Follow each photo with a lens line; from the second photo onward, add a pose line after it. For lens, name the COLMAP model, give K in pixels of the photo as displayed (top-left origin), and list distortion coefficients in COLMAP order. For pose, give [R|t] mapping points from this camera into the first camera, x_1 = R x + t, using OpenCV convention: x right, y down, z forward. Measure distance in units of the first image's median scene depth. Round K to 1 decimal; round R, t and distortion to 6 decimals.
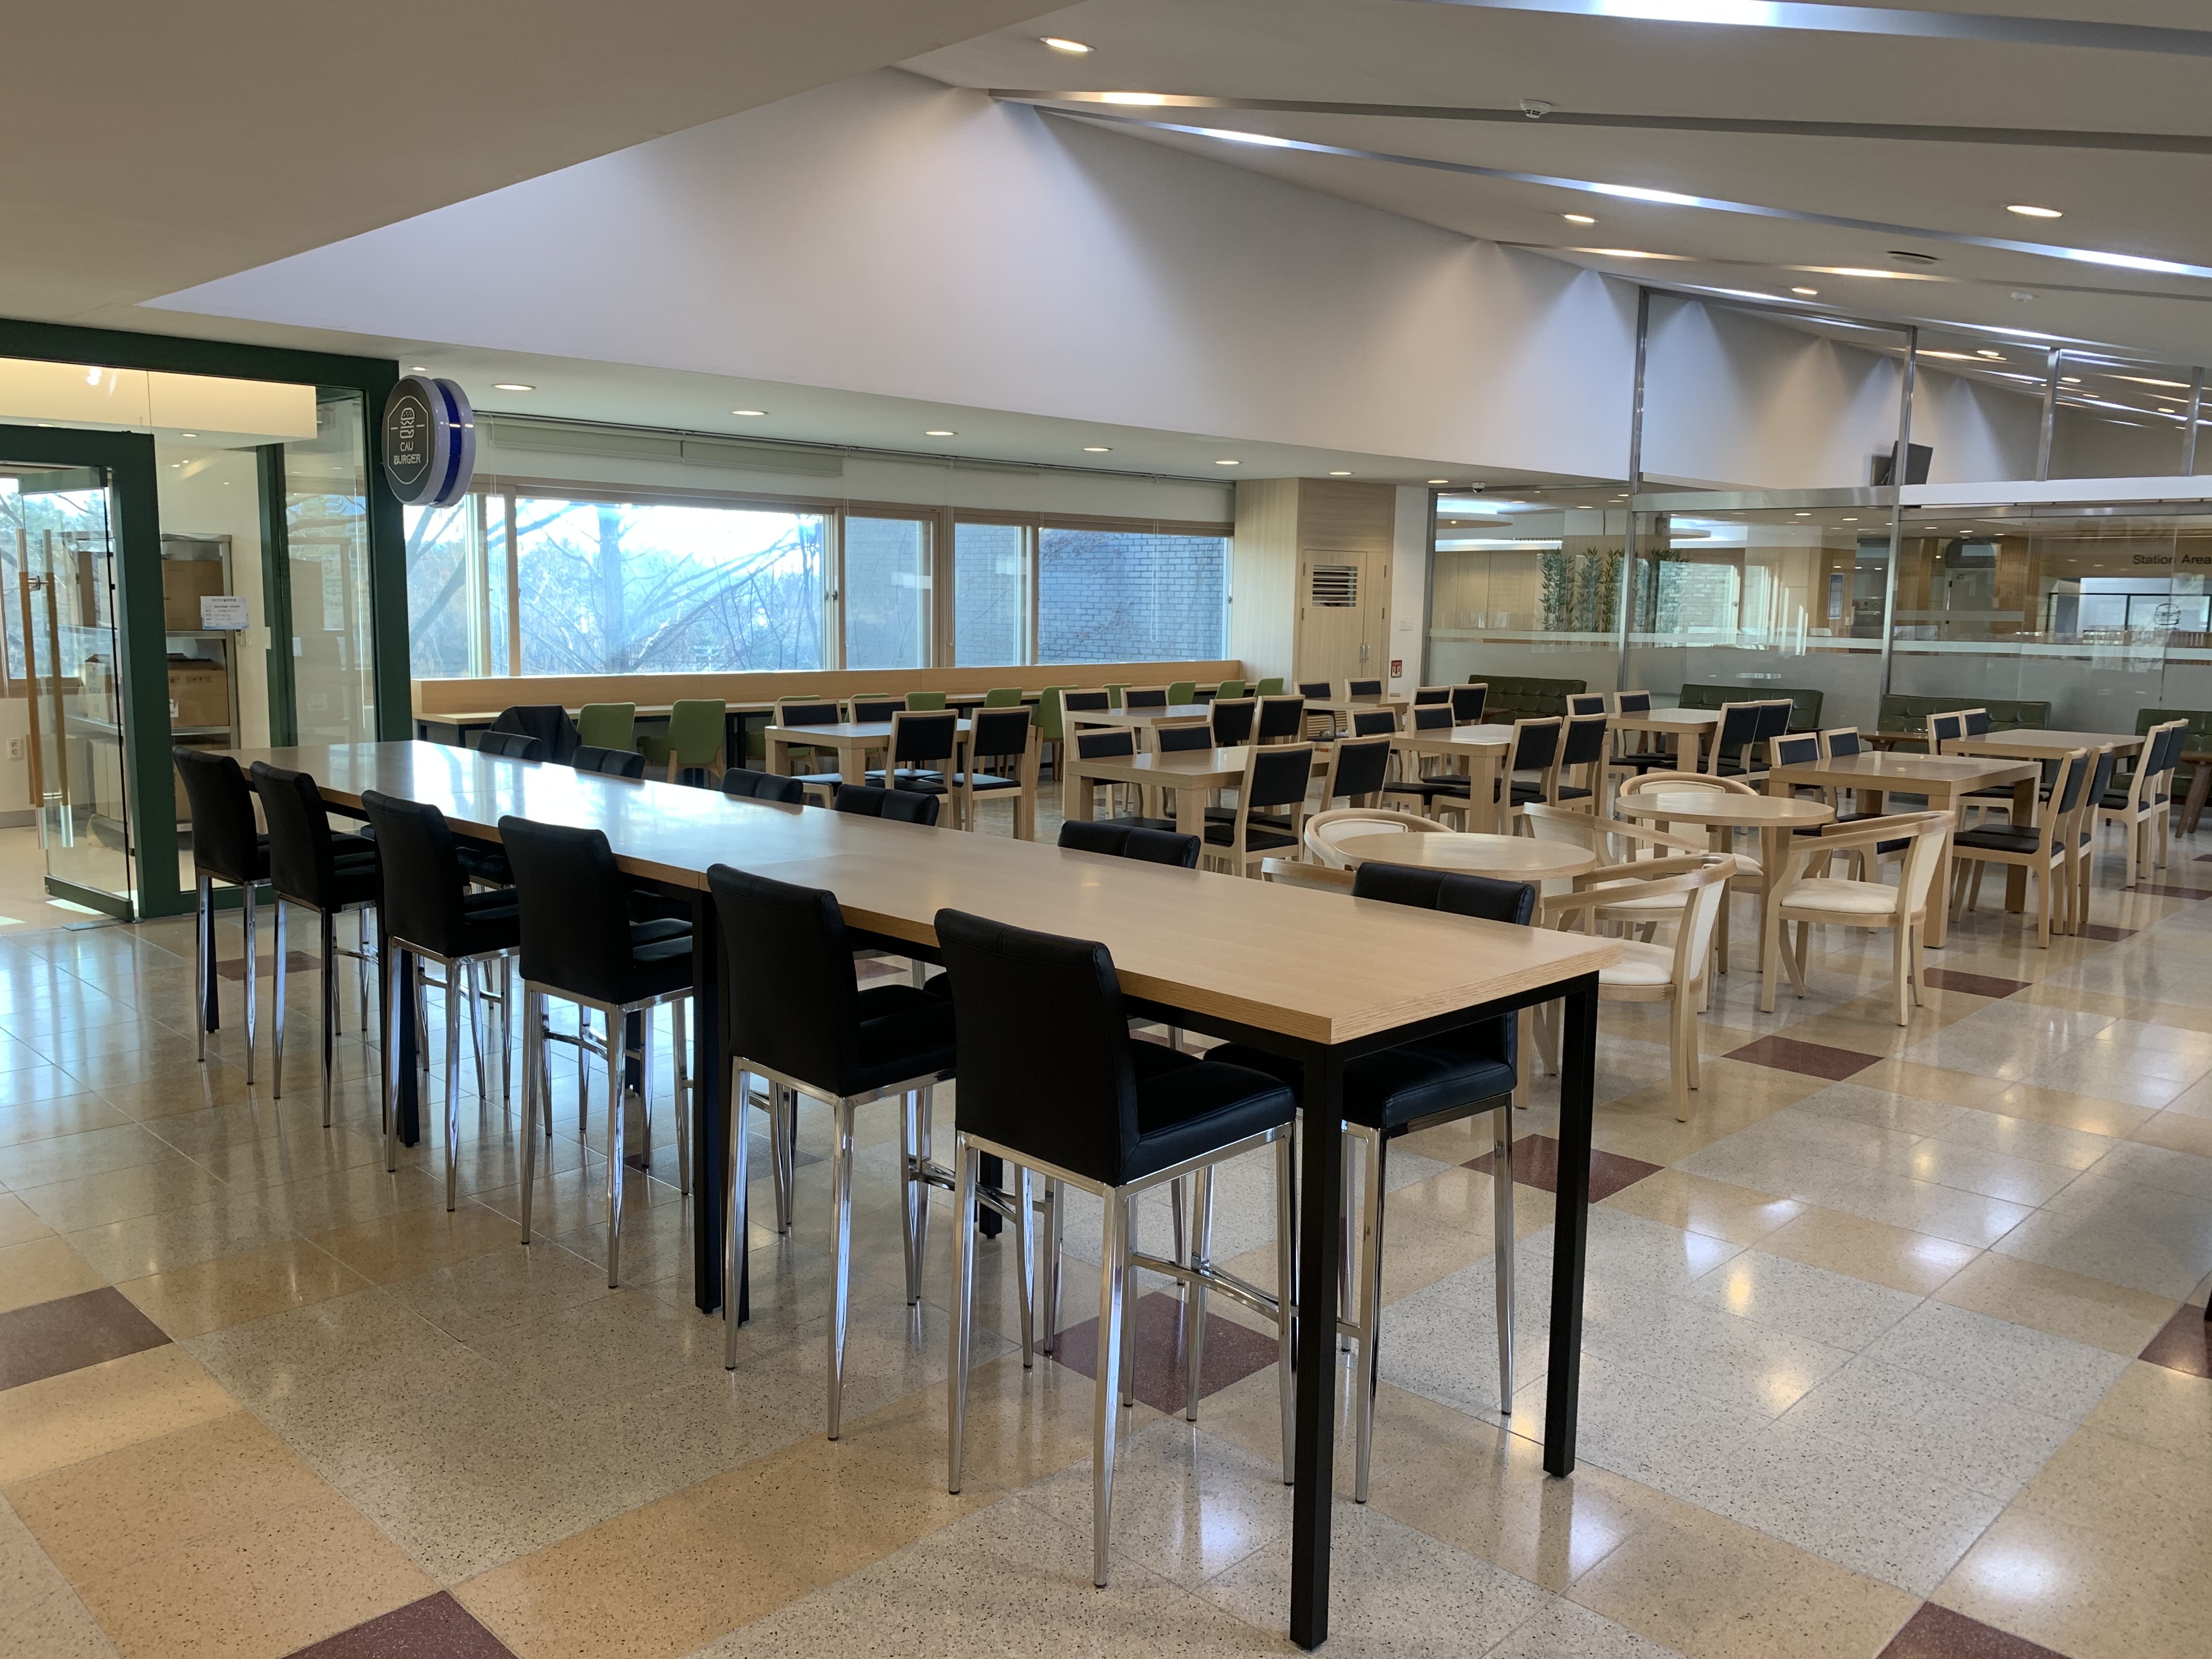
lens RADIAL K [[1704.1, 0, 1098.0], [0, 1704.1, 831.2], [0, 0, 1]] dist [0.088429, -0.181839]
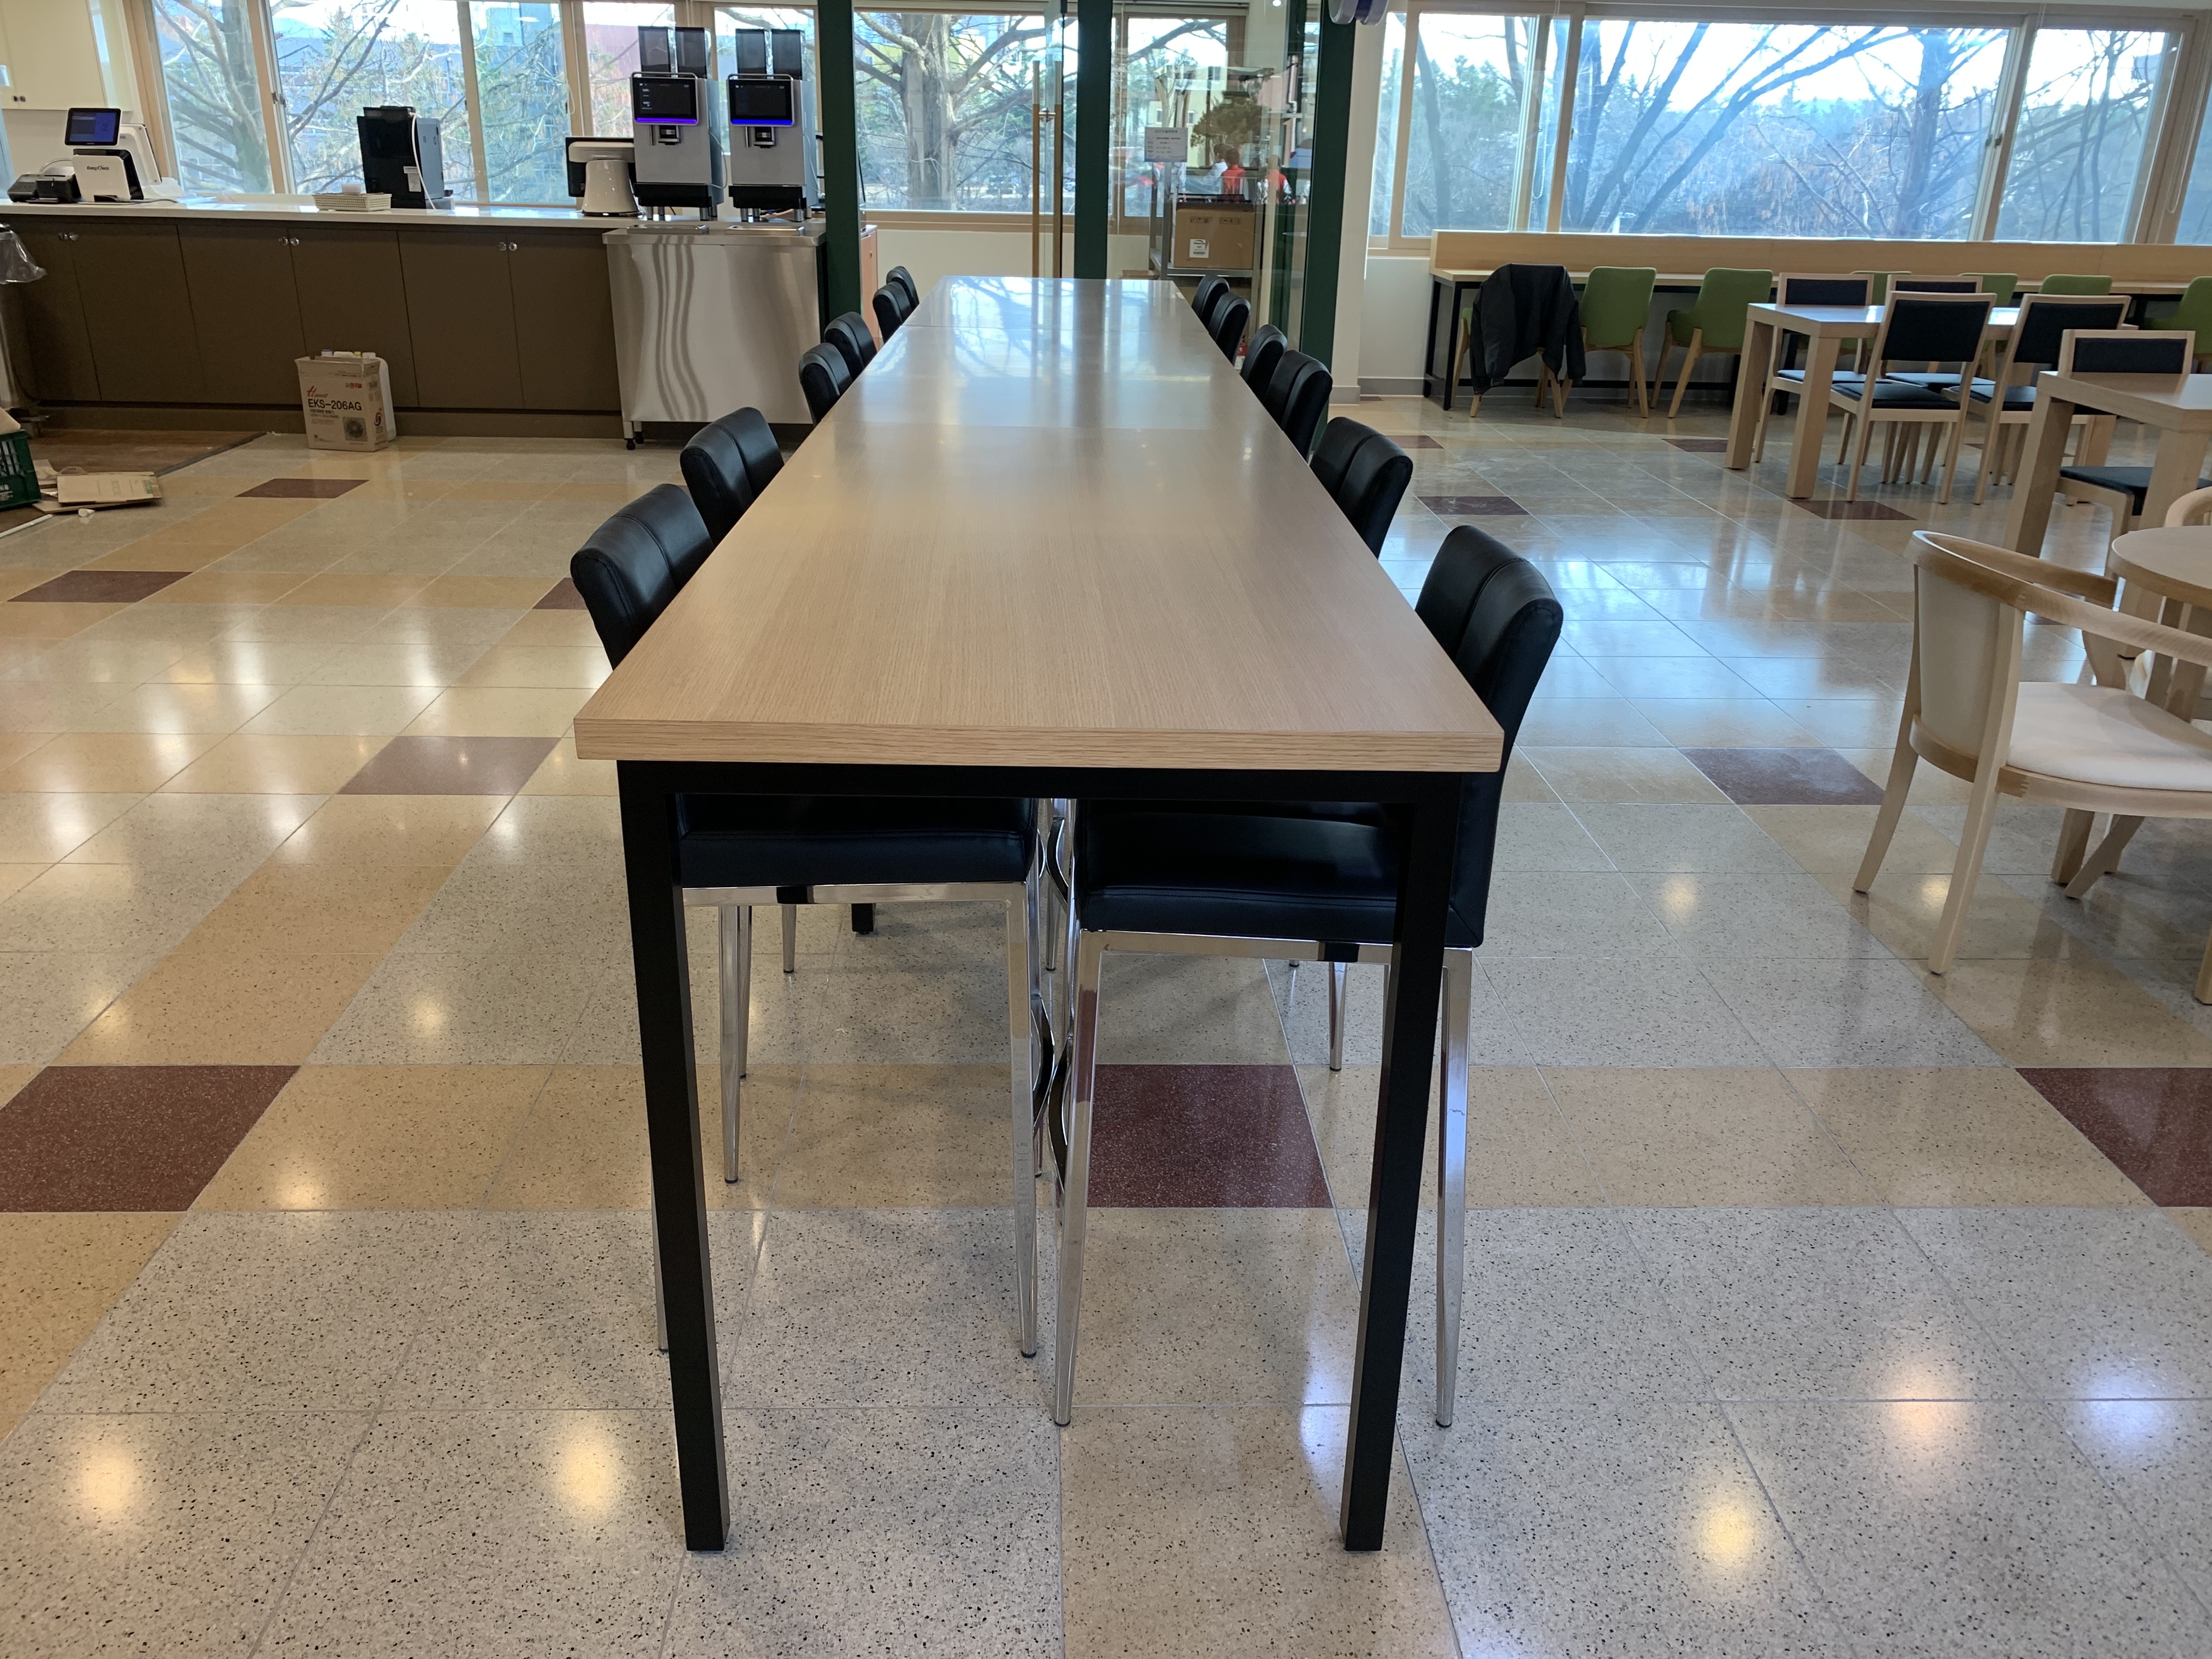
lens RADIAL K [[1712.3, 0, 1098.7], [0, 1712.3, 823.5], [0, 0, 1]] dist [0.010401, -0.006743]
pose [[0.727392, 0.257357, -0.636135, 0.134760], [-0.104749, 0.957789, 0.267710, -0.008186], [0.678180, -0.128095, 0.723646, 0.134064]]
